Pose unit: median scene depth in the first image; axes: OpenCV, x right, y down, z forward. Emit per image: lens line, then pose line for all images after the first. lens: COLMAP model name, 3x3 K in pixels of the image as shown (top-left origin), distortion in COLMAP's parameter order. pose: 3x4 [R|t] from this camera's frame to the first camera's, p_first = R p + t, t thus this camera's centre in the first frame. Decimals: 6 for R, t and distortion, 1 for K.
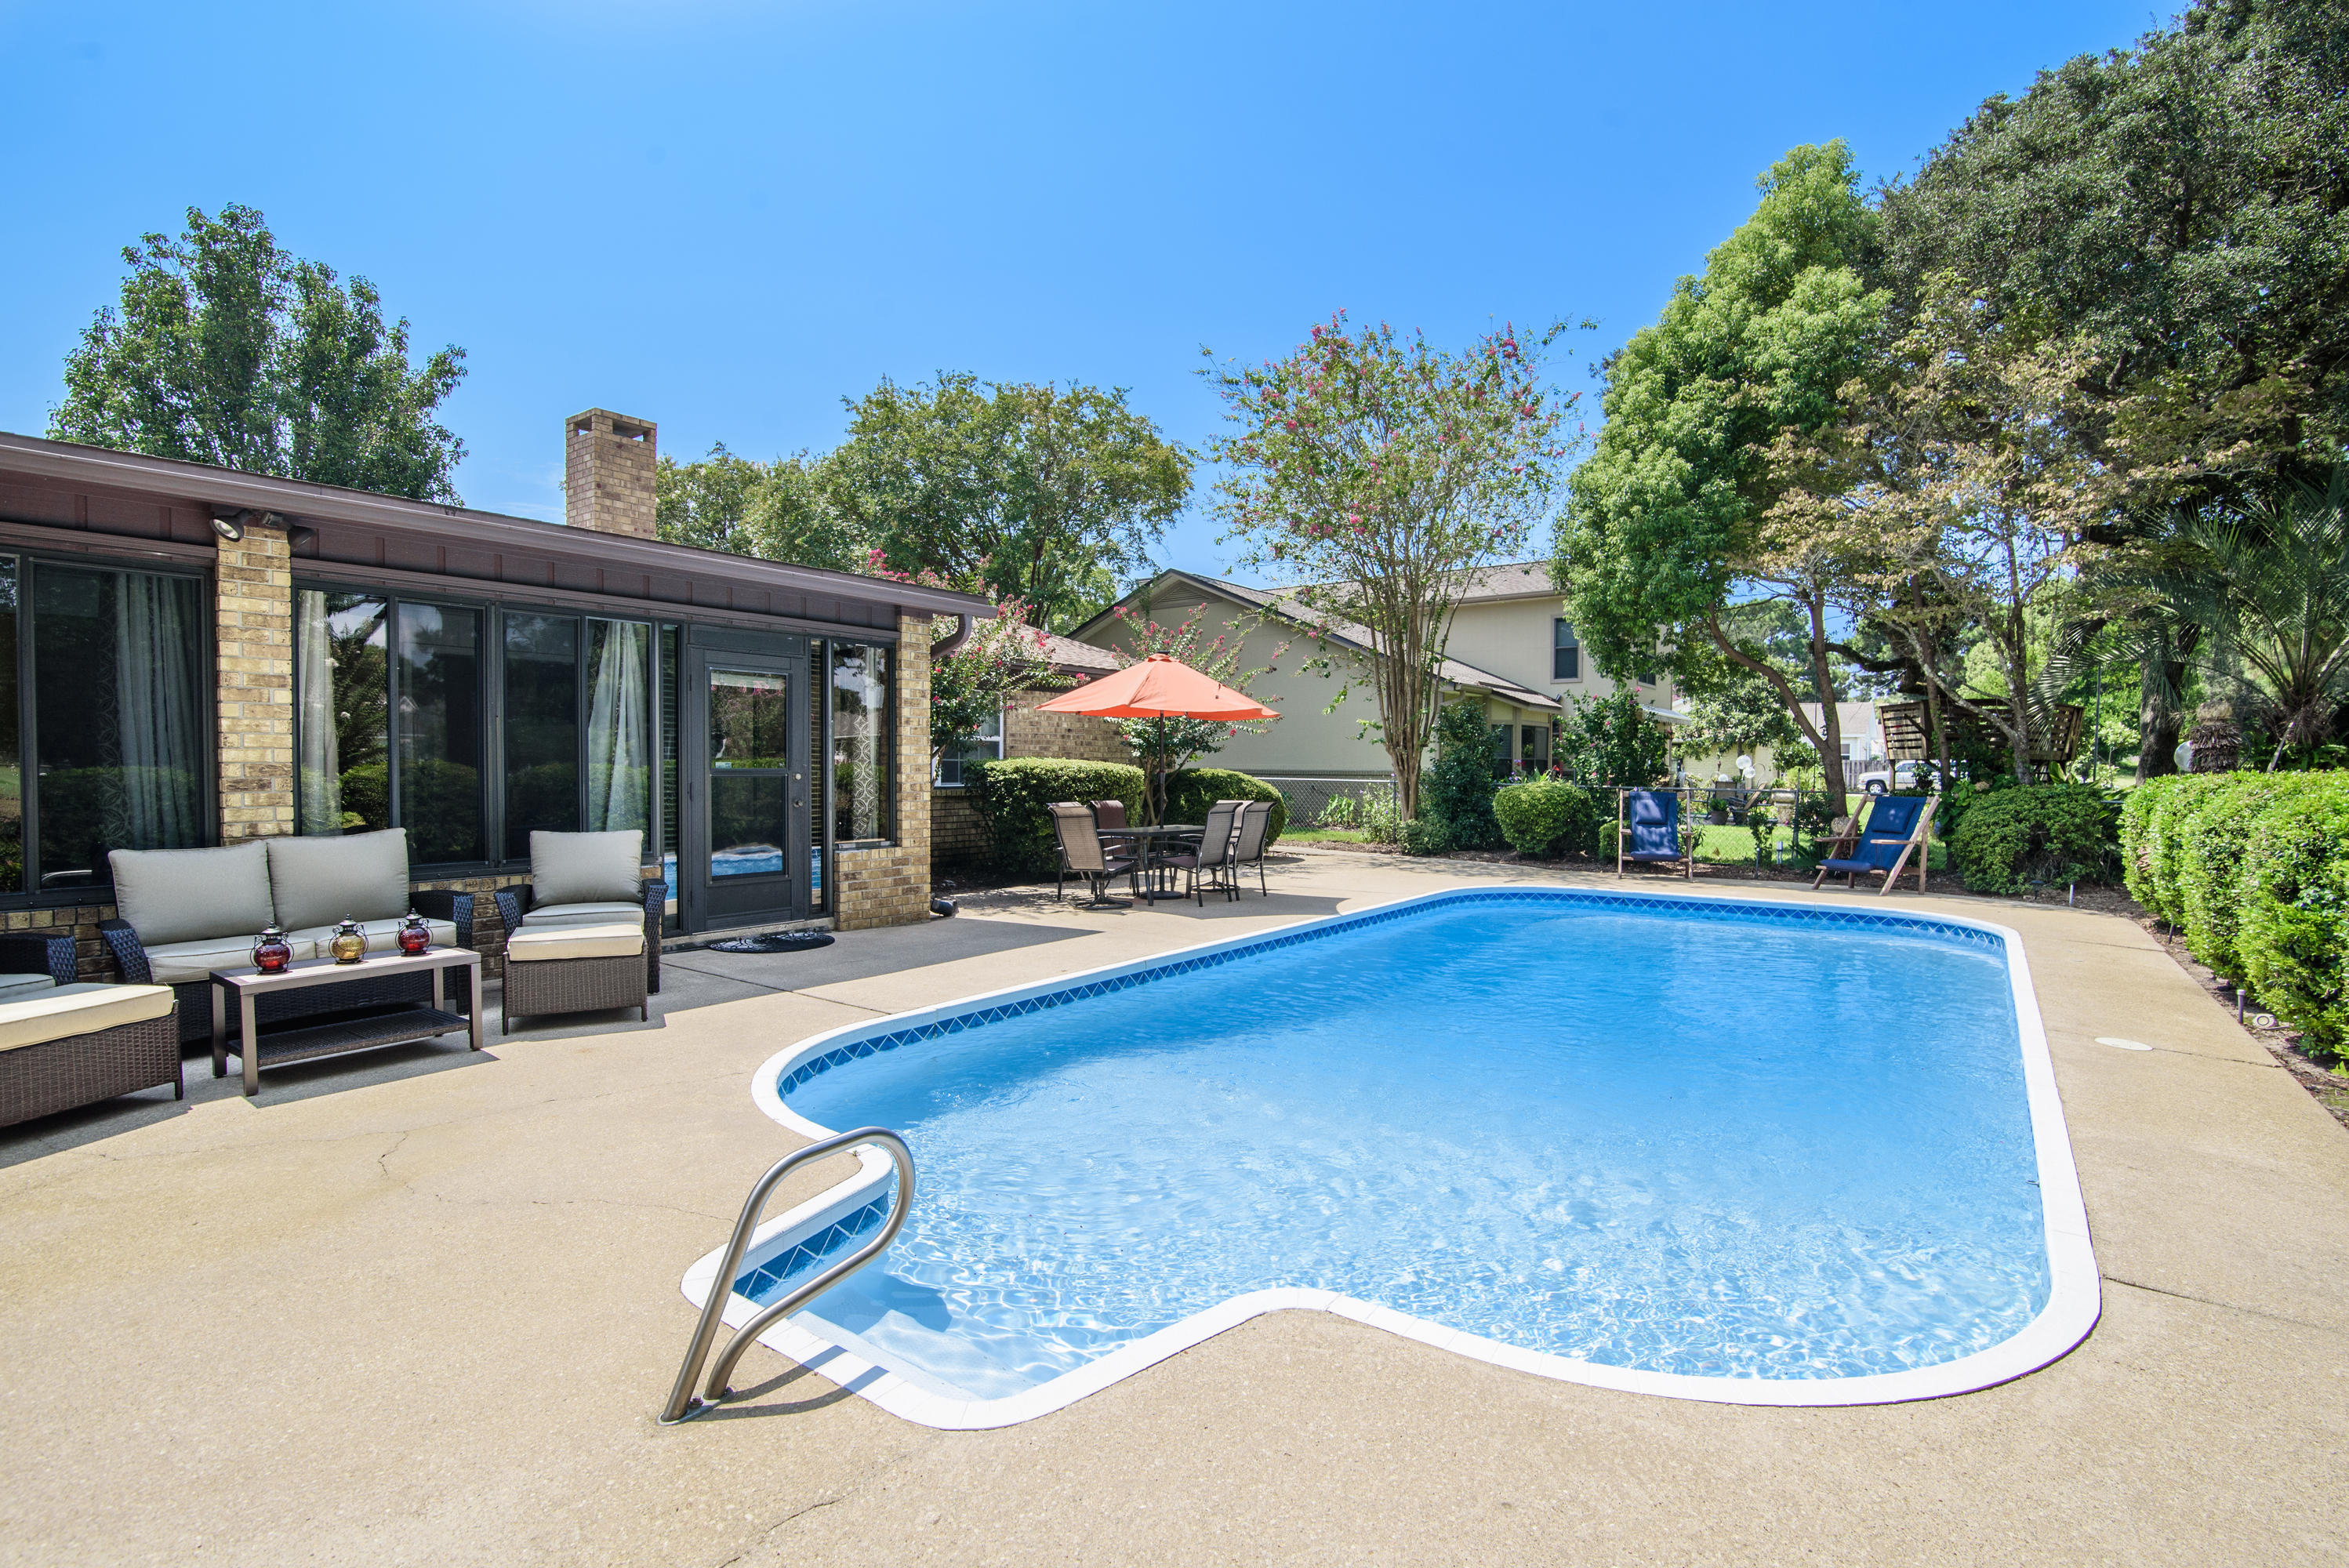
lens RADIAL K [[1066.1, 0, 1172.3], [0, 1066.1, 788.0], [0, 0, 1]] dist [-0.017378, 0.001071]
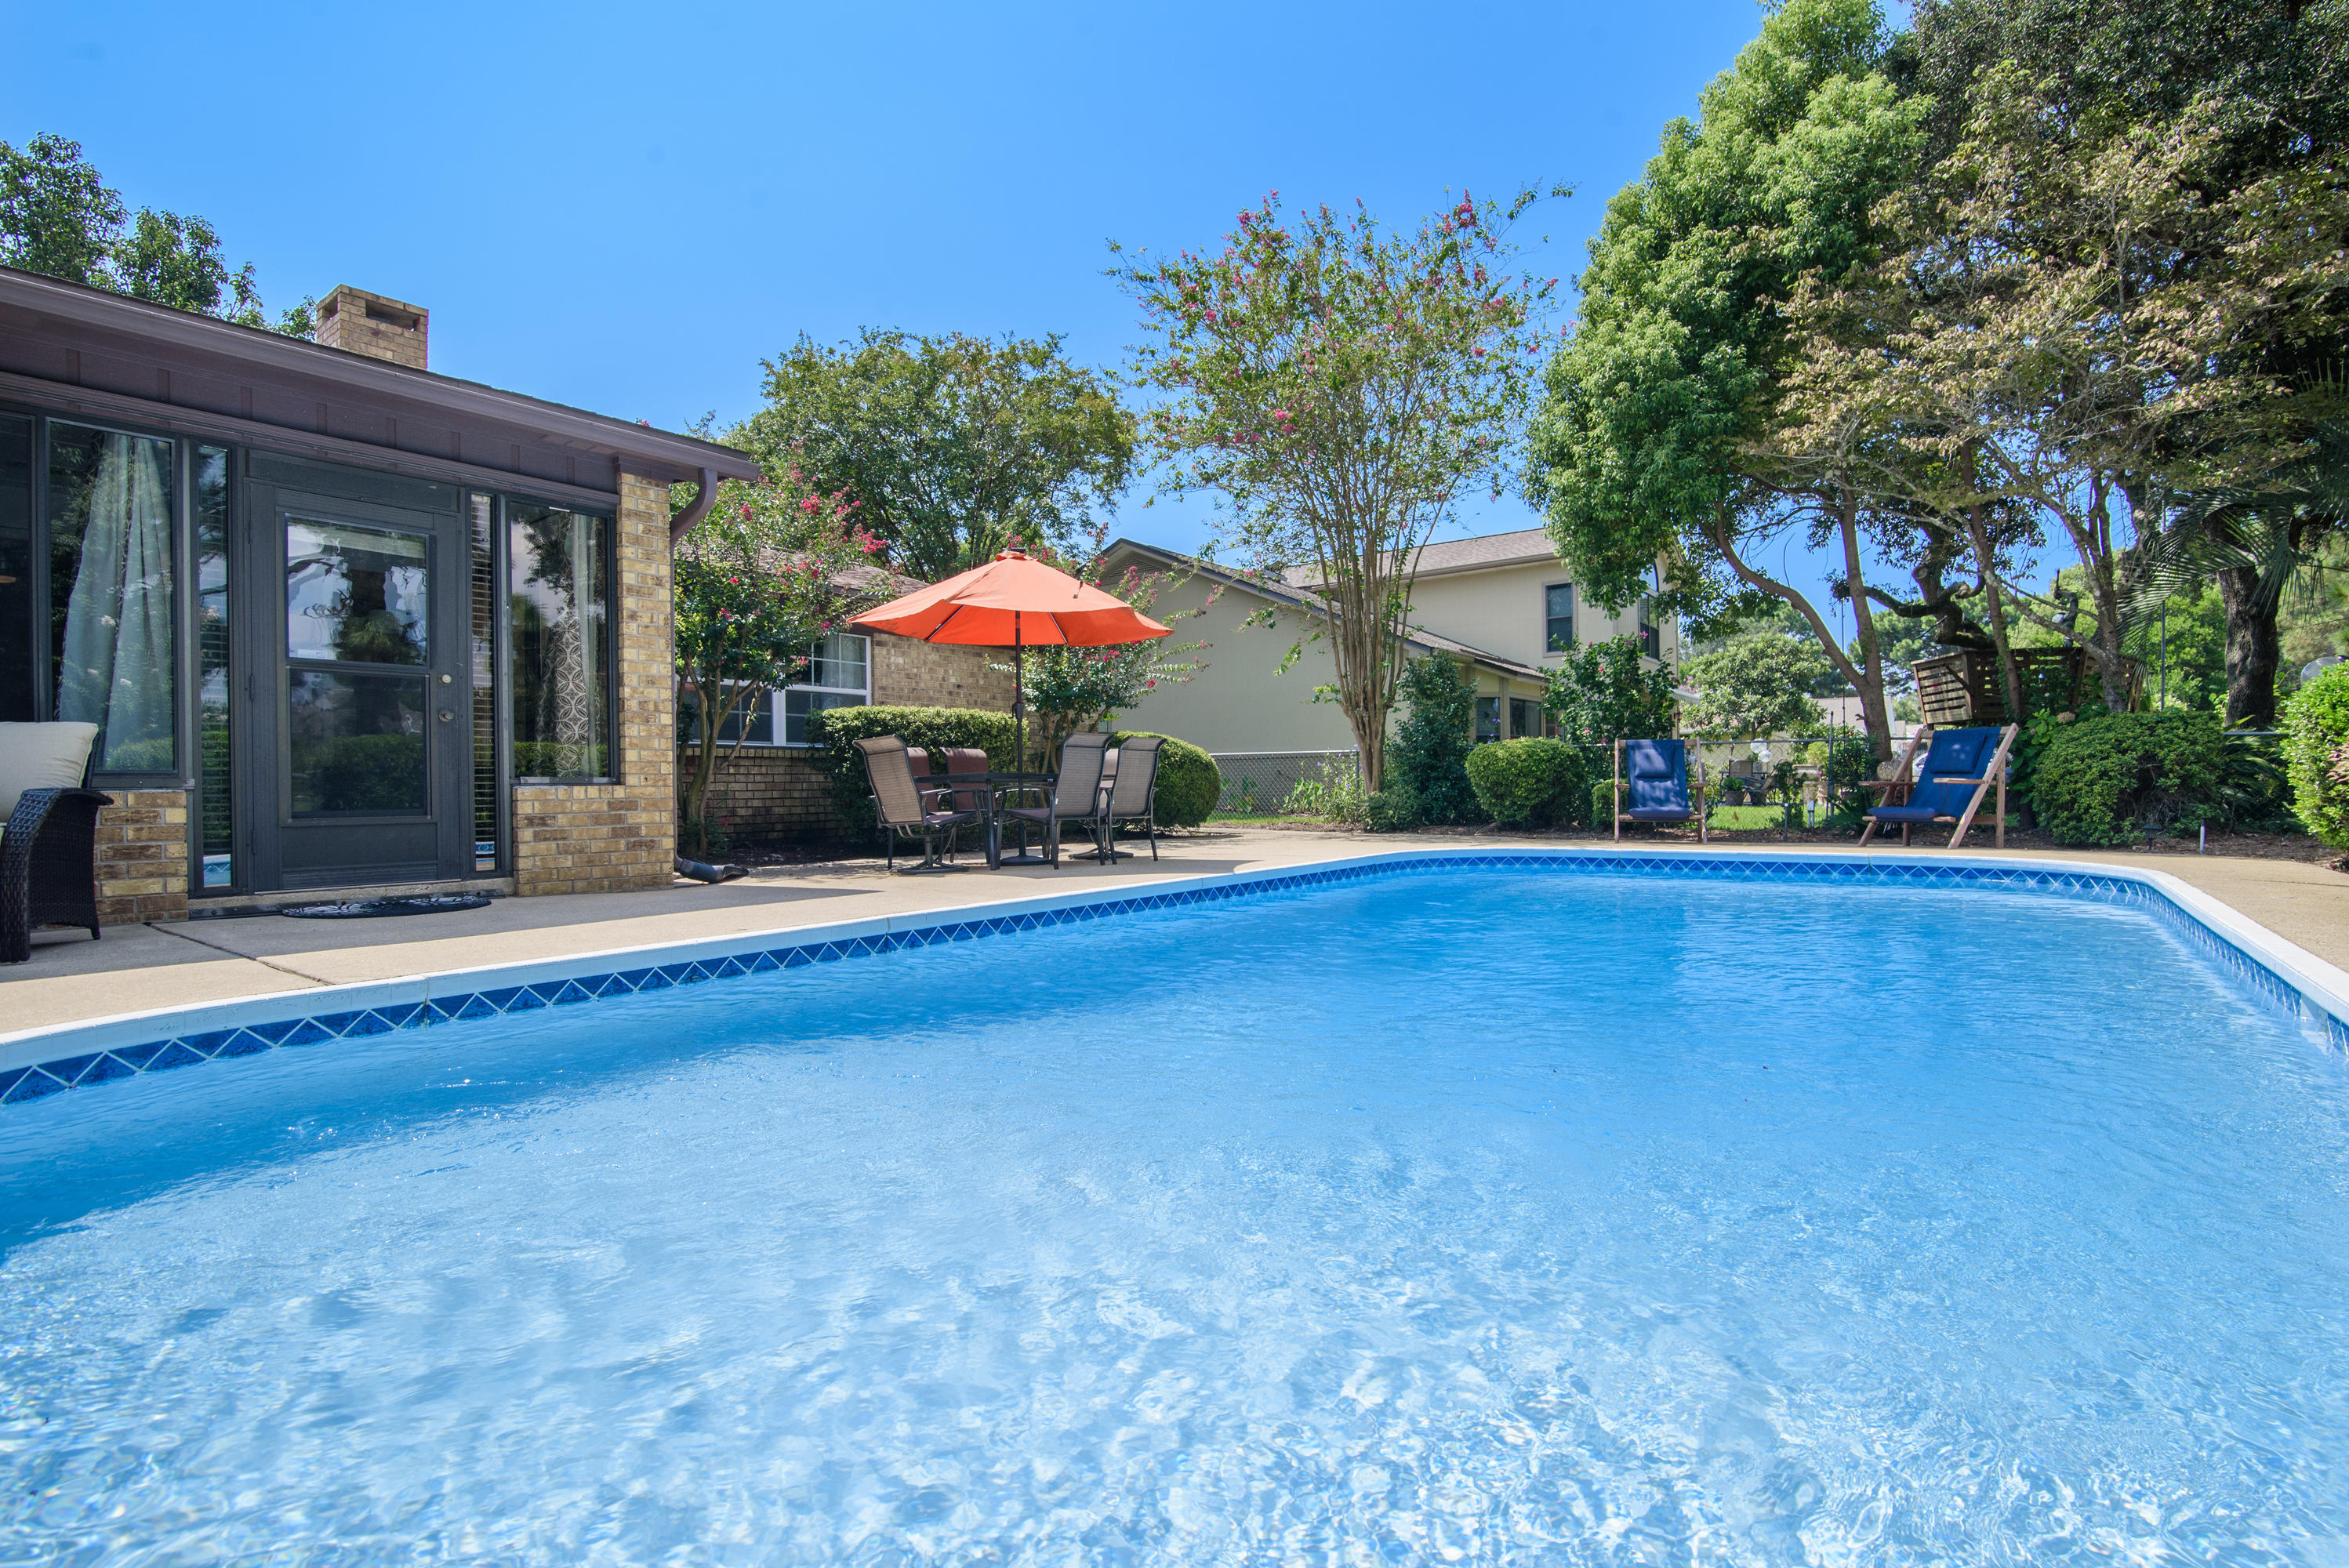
lens RADIAL K [[1066.1, 0, 1168.8], [0, 1066.1, 785.5], [0, 0, 1]] dist [-0.017378, 0.001071]
pose [[0.999763, -0.018555, -0.011402, 0.090336], [0.018278, 0.999547, -0.023898, 0.055233], [0.011840, 0.023684, 0.999649, 0.186066]]
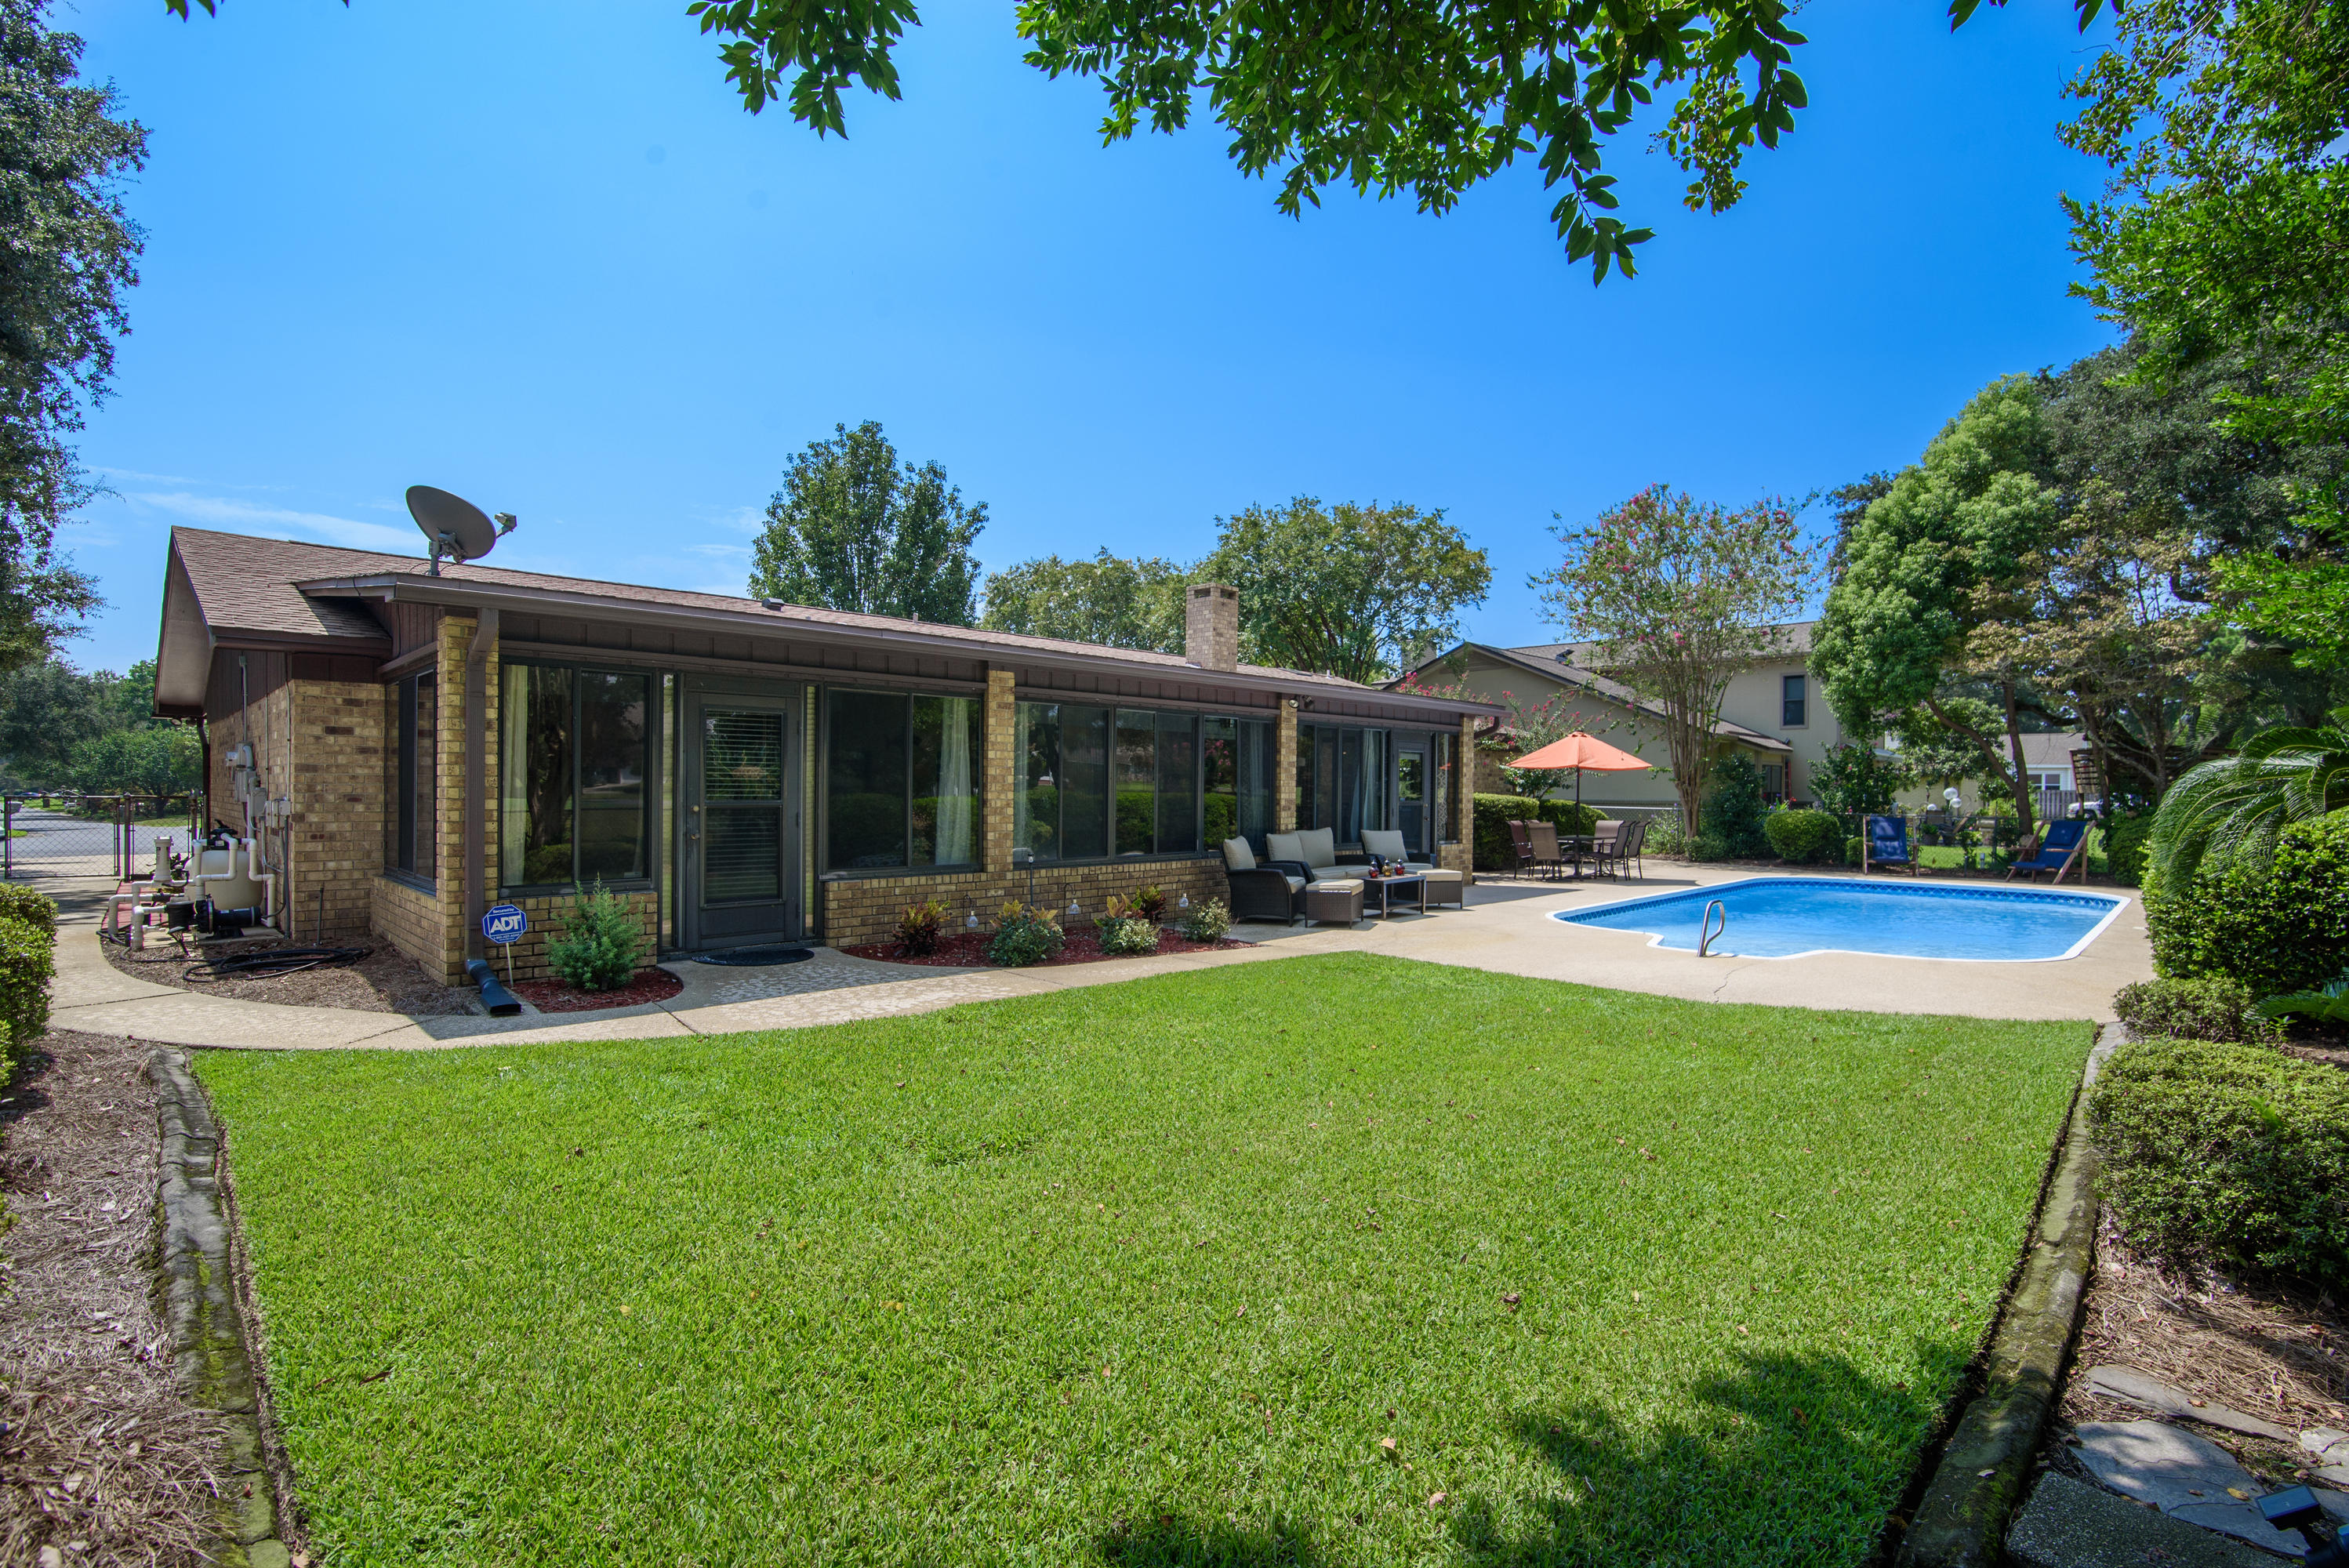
lens RADIAL K [[1066.1, 0, 1184.9], [0, 1066.1, 799.5], [0, 0, 1]] dist [-0.017378, 0.001071]
pose [[0.991521, 0.003723, -0.129895, -0.337215], [-0.005466, 0.999900, -0.013069, 0.003990], [0.129833, 0.013668, 0.991442, -0.604343]]
